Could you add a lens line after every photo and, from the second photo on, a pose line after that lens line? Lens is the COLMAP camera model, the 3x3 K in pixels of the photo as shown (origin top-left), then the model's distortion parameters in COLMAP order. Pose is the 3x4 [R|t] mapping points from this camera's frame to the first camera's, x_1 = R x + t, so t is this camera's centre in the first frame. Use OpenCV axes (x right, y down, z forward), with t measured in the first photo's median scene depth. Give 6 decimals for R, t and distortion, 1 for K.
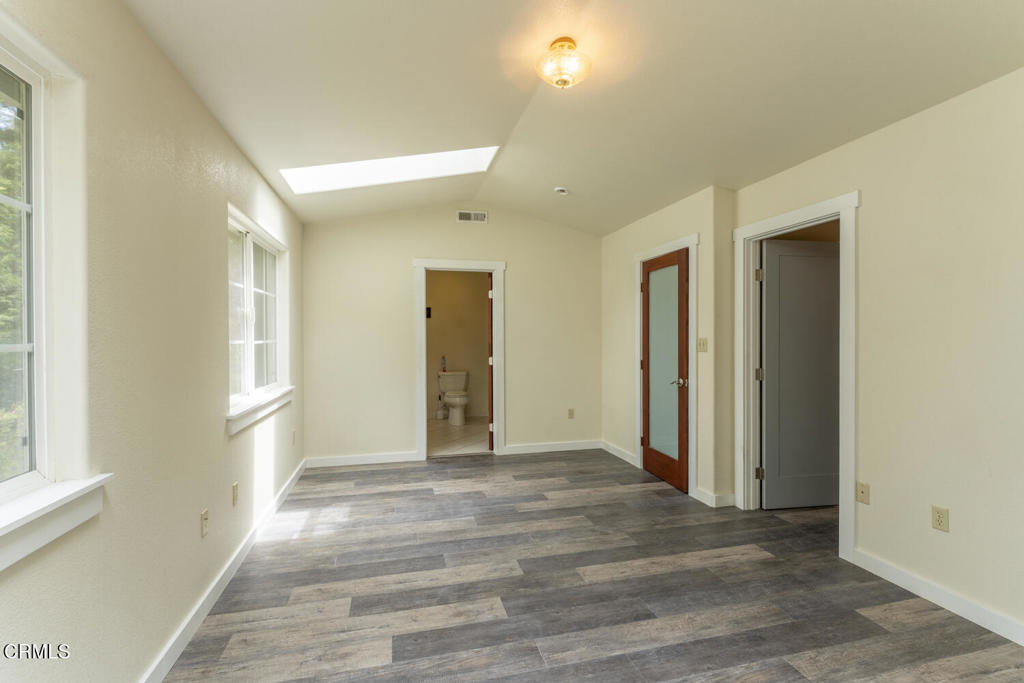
lens RADIAL K [[456.8, 0, 511.2], [0, 456.8, 339.1], [0, 0, 1]] dist [-0.003919, -0.000041]
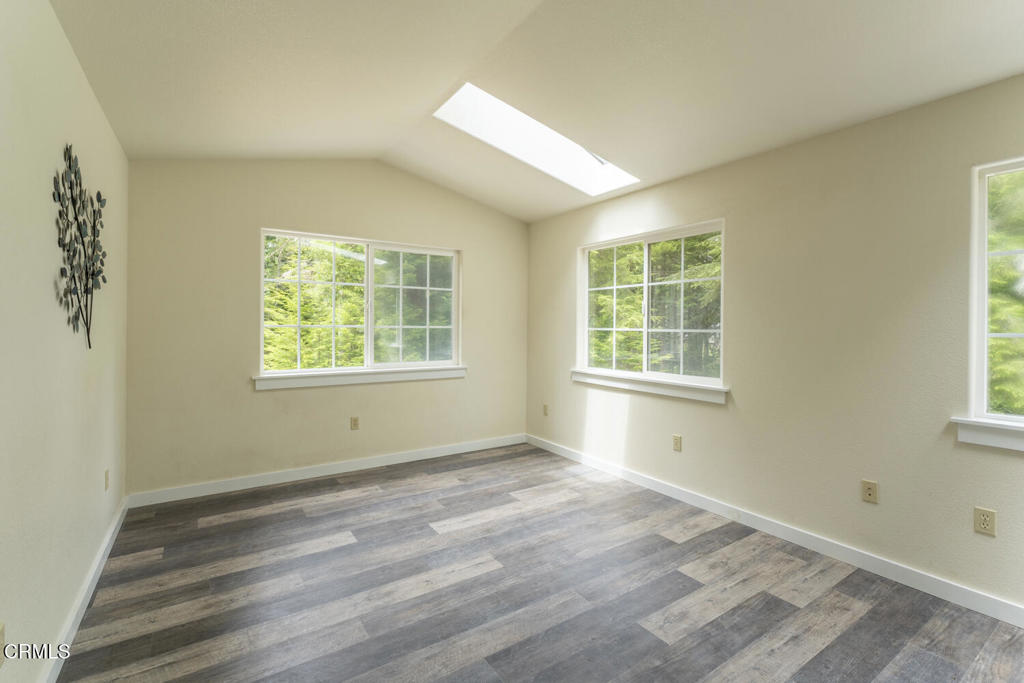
lens RADIAL K [[456.8, 0, 511.2], [0, 456.8, 334.2], [0, 0, 1]] dist [-0.003919, -0.000041]
pose [[-0.941659, 0.004522, -0.336538, 0.565475], [-0.002917, 0.999763, 0.021595, -0.007869], [0.336556, 0.021316, -0.941422, 1.830360]]
